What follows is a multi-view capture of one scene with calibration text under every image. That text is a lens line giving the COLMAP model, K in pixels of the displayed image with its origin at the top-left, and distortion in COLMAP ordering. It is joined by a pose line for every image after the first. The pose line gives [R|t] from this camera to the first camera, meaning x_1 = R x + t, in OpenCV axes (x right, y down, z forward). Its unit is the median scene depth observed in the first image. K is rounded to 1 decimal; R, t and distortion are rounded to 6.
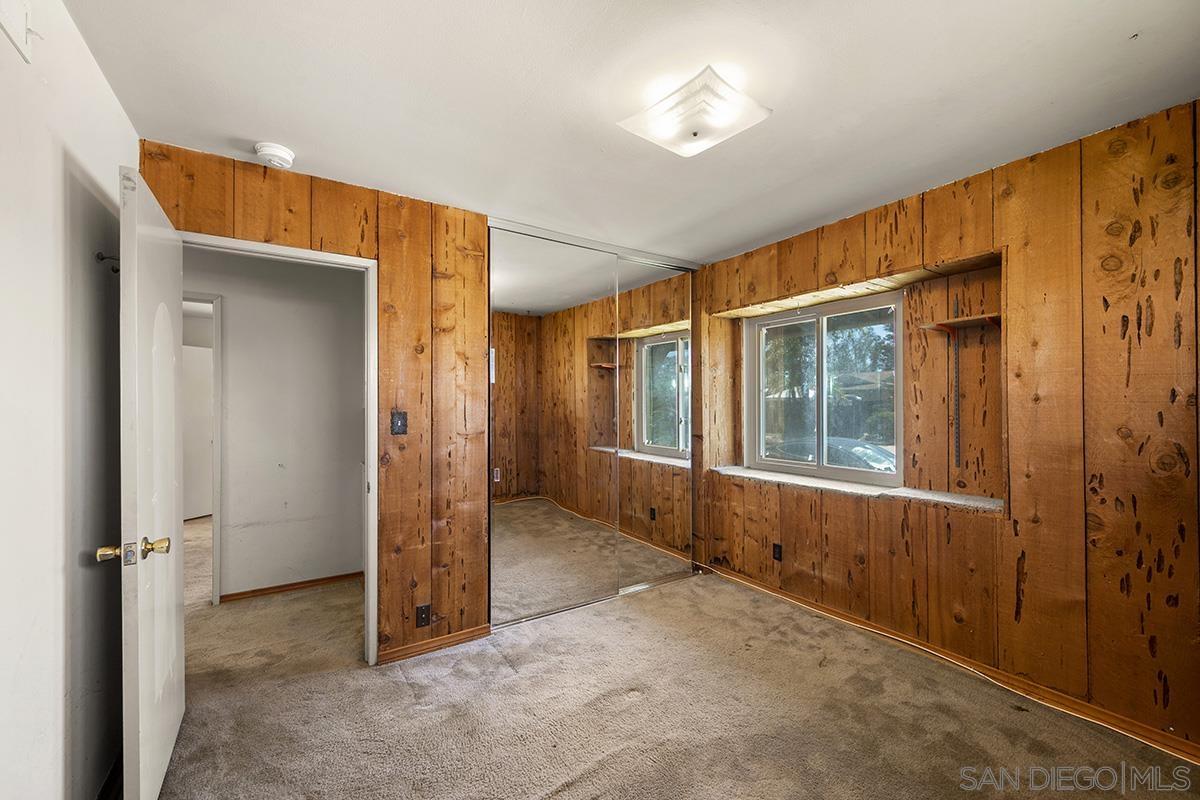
lens RADIAL K [[472.5, 0, 602.7], [0, 472.5, 403.2], [0, 0, 1]] dist [-0.009552, -0.000583]
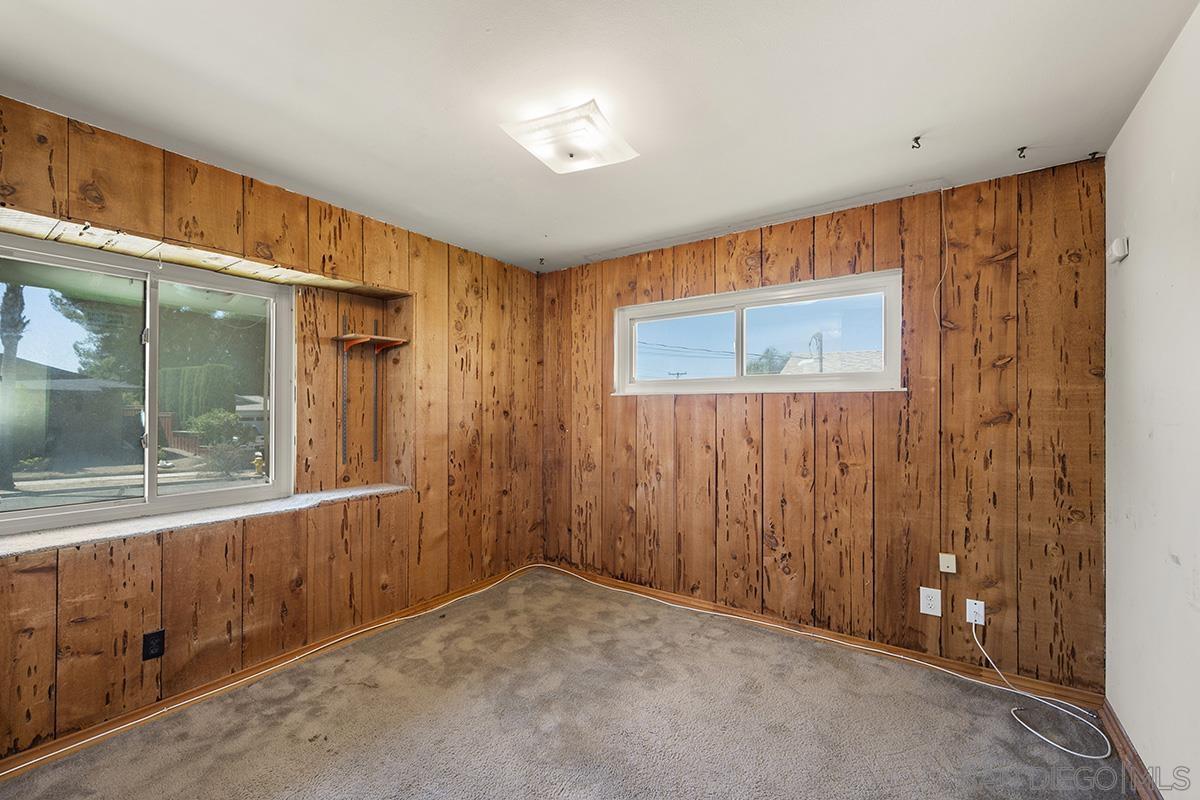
lens RADIAL K [[472.5, 0, 603.4], [0, 472.5, 406.0], [0, 0, 1]] dist [-0.009552, -0.000583]
pose [[-0.368092, 0.009068, 0.929745, -0.522583], [-0.002863, 0.999937, -0.010886, 0.007359], [-0.929785, -0.006669, -0.368042, 0.840281]]
